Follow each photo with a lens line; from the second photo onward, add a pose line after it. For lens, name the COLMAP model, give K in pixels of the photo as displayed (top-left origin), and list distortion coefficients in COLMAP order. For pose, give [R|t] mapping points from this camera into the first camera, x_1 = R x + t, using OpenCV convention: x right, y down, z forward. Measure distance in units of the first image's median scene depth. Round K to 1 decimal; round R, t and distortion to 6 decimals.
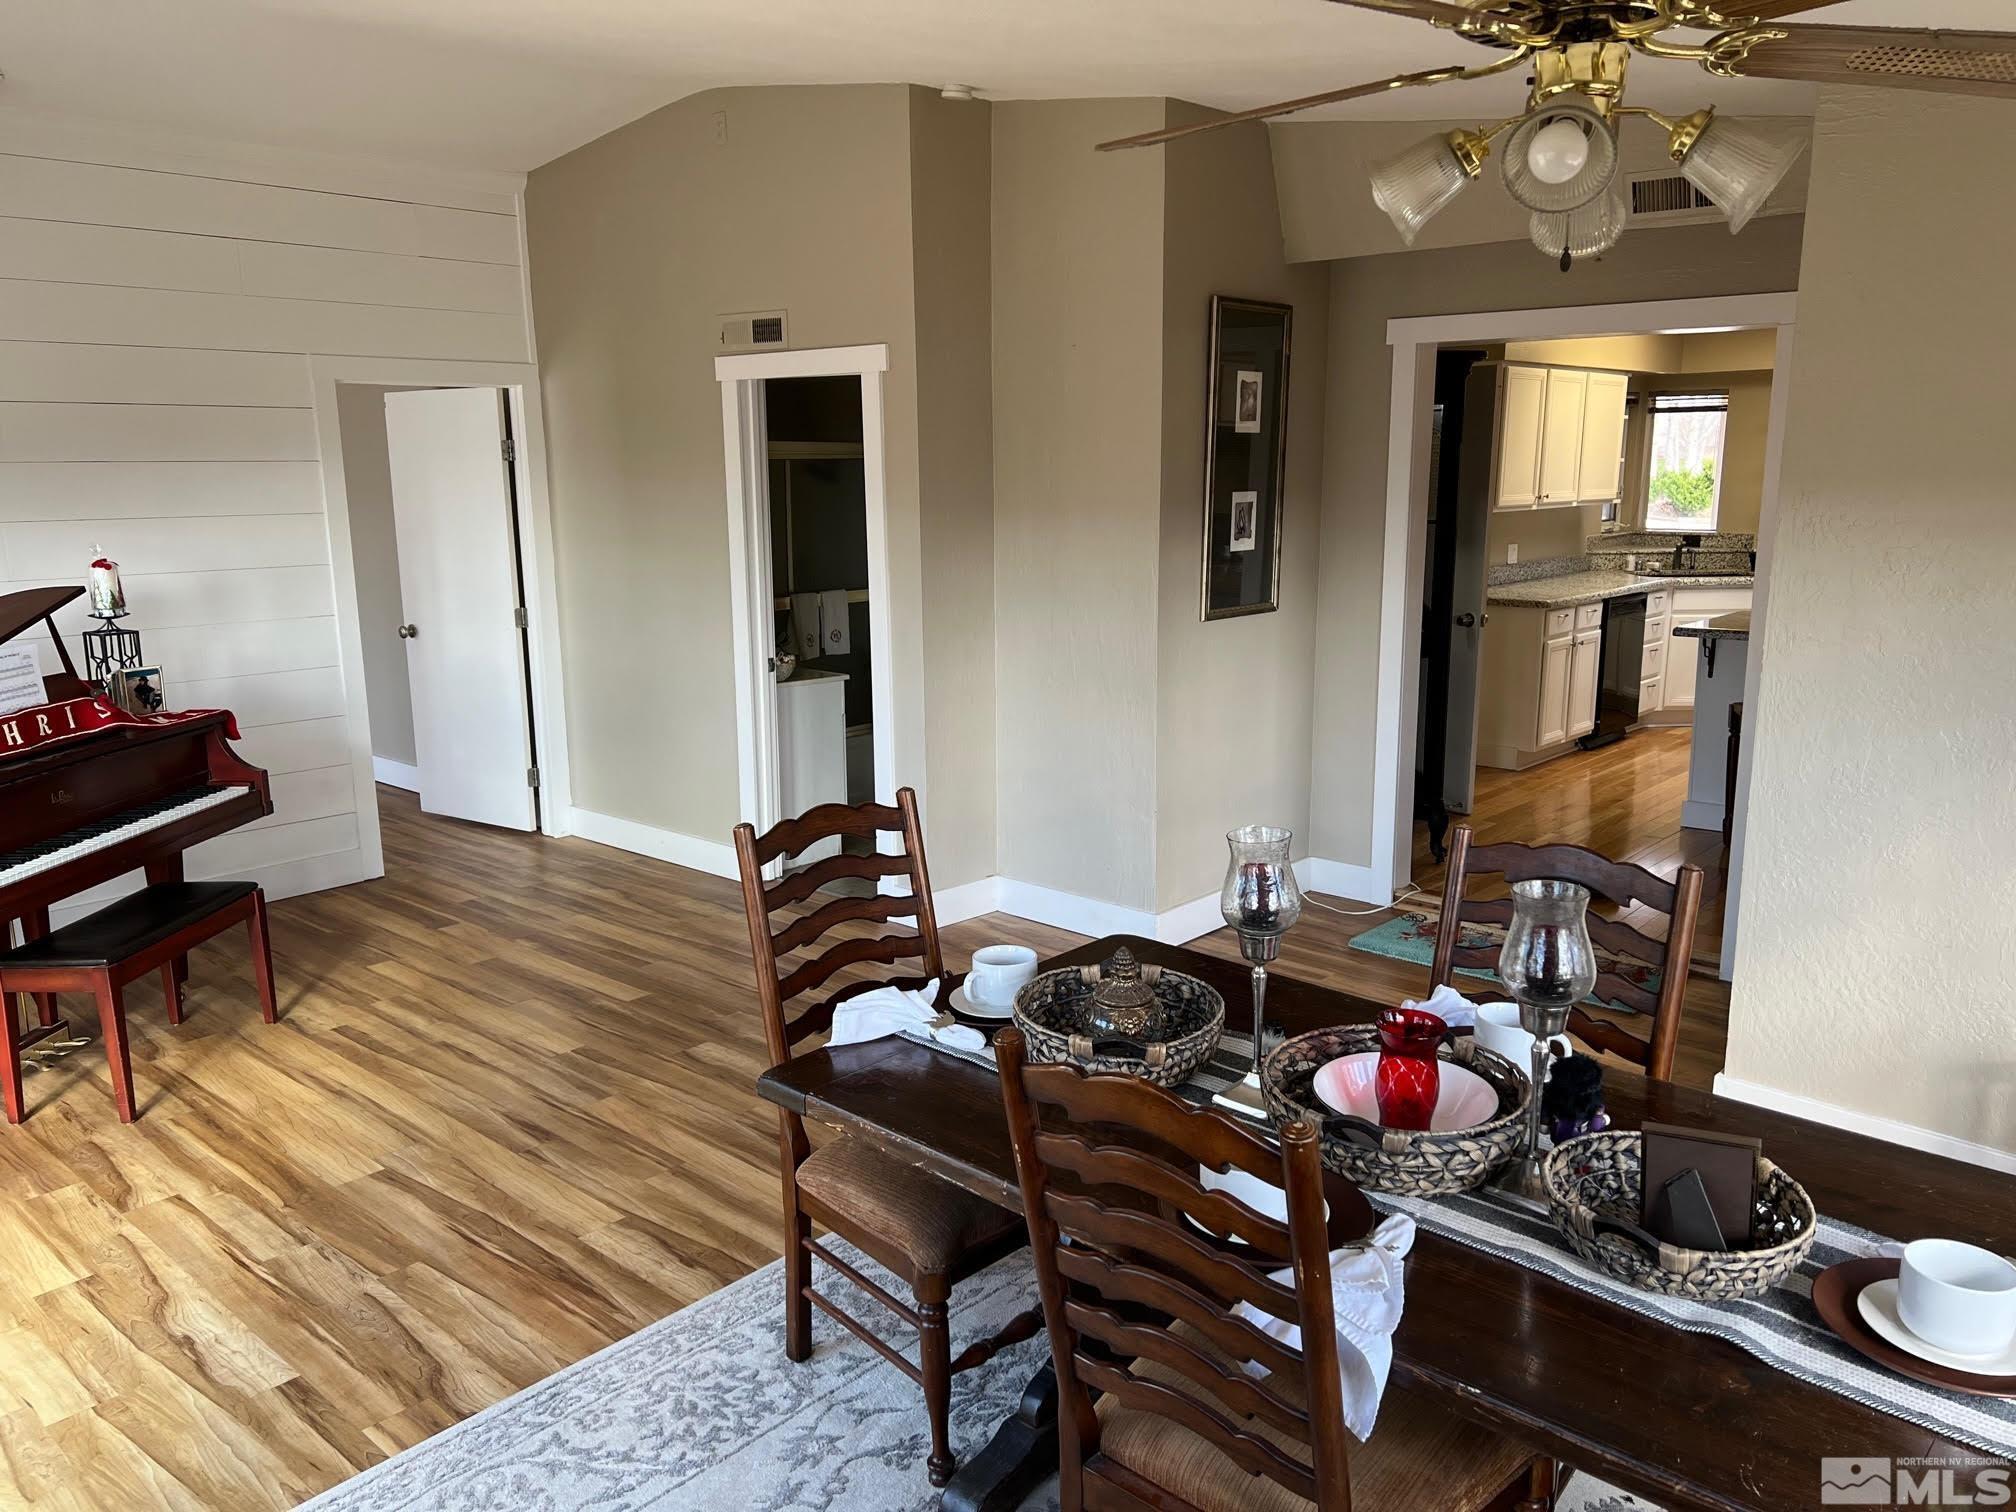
lens RADIAL K [[1498.4, 0, 1018.2], [0, 1498.4, 762.8], [0, 0, 1]] dist [0.008552, -0.000239]
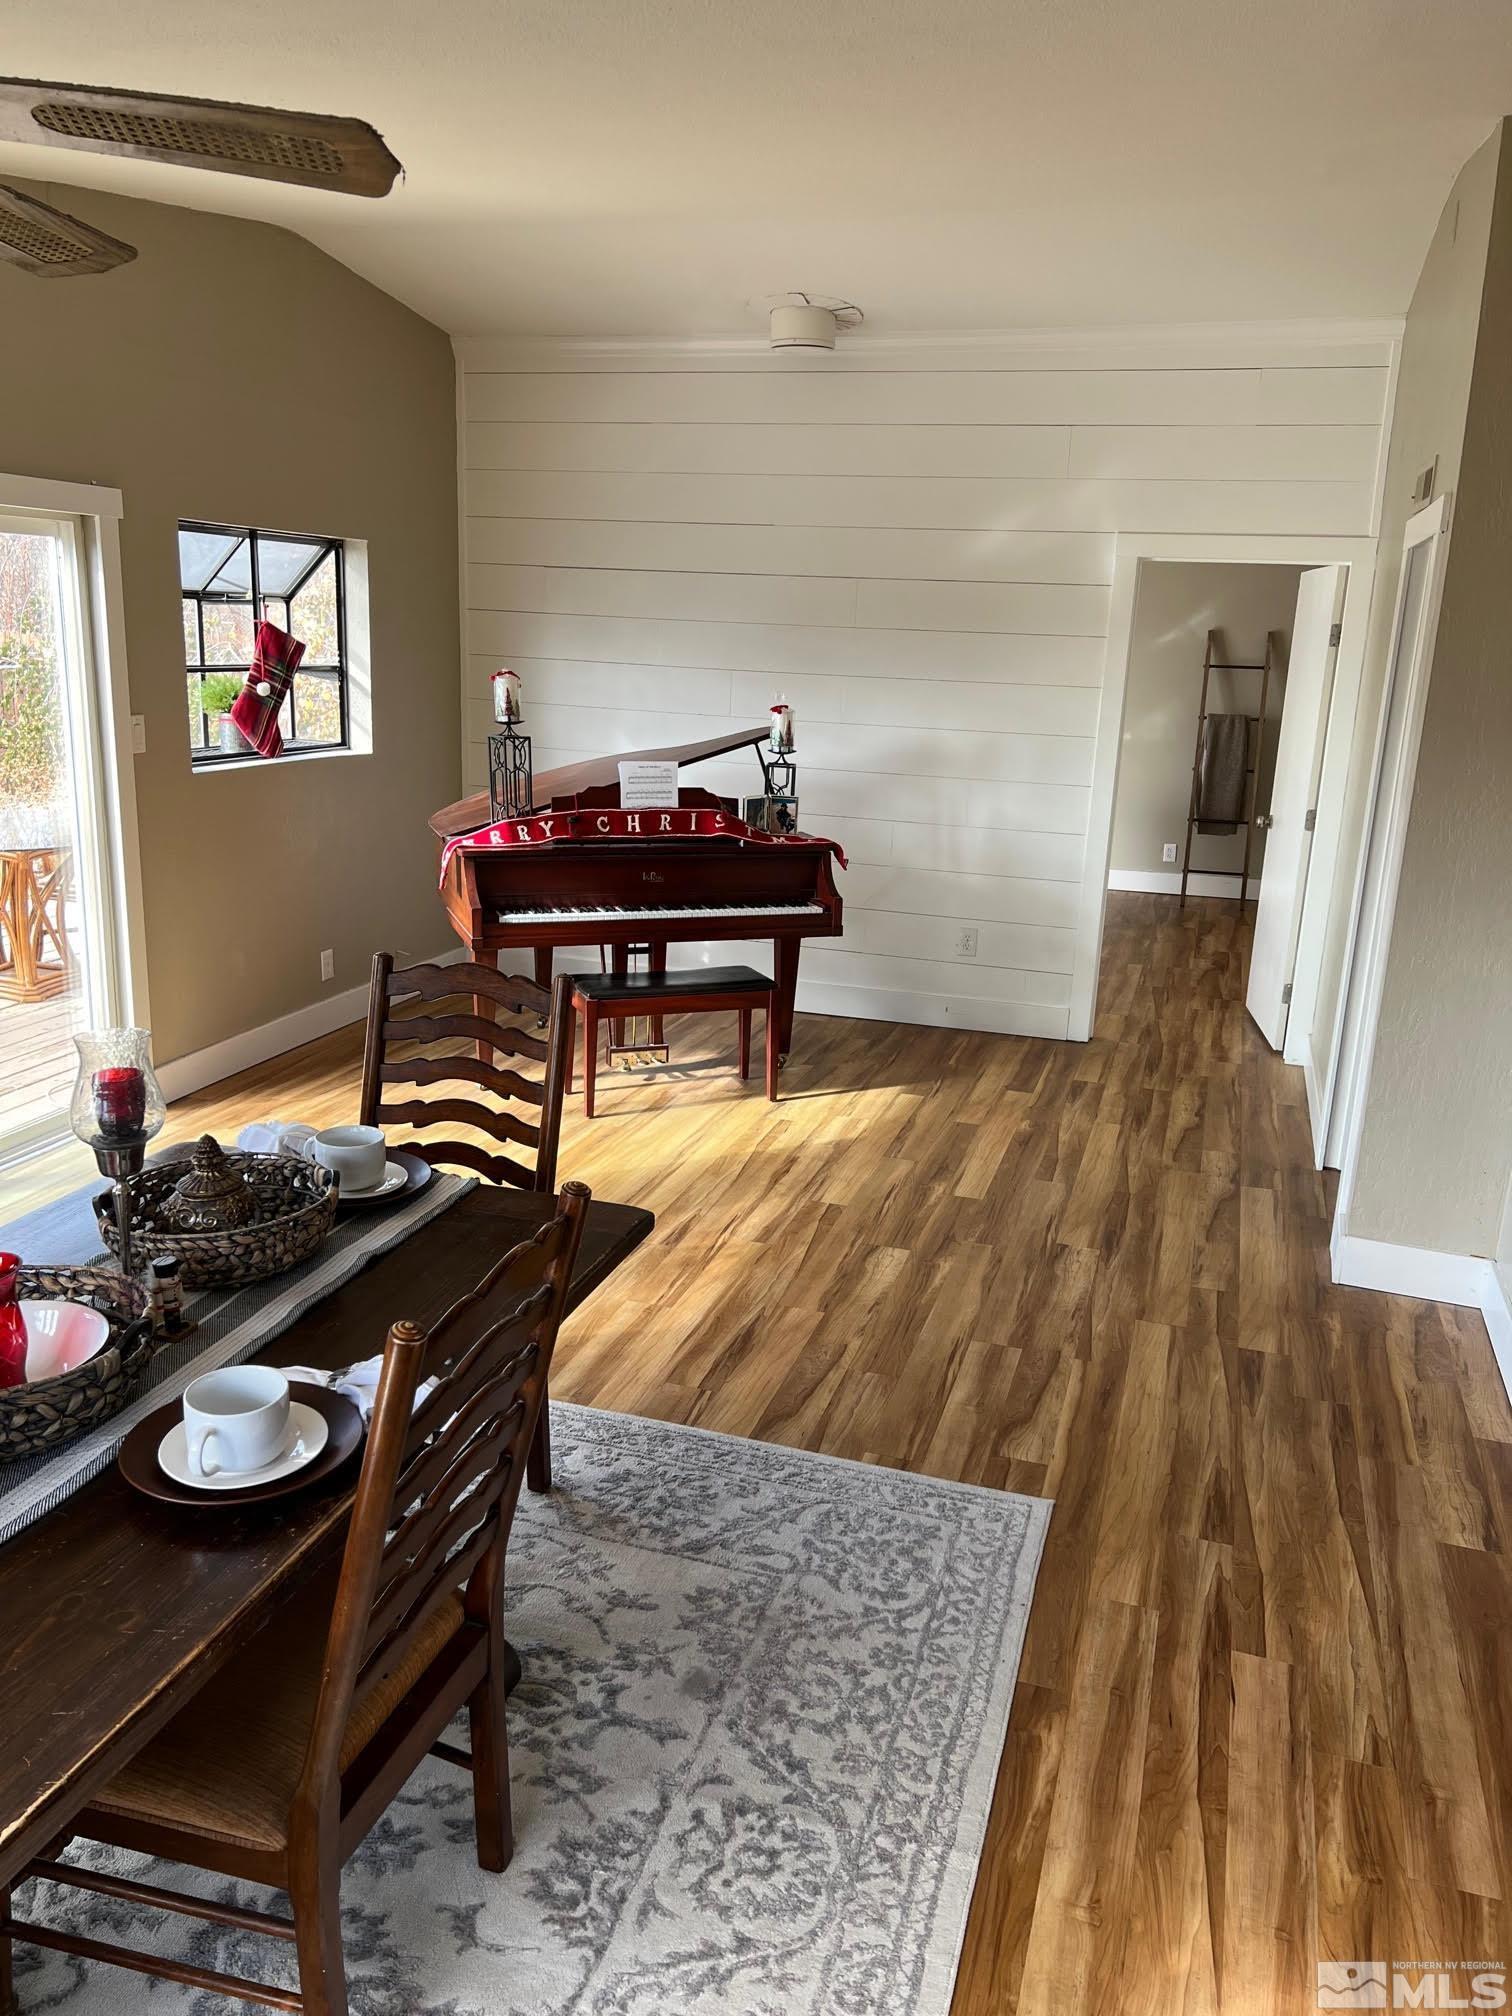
lens RADIAL K [[1498.4, 0, 757.8], [0, 1498.4, 1008.8], [0, 0, 1]] dist [0.008552, -0.000239]
pose [[0.403887, 0.252209, -0.879355, 0.396699], [-0.223071, 0.959381, 0.172704, -0.075921], [0.887195, 0.126406, 0.443742, 0.331883]]
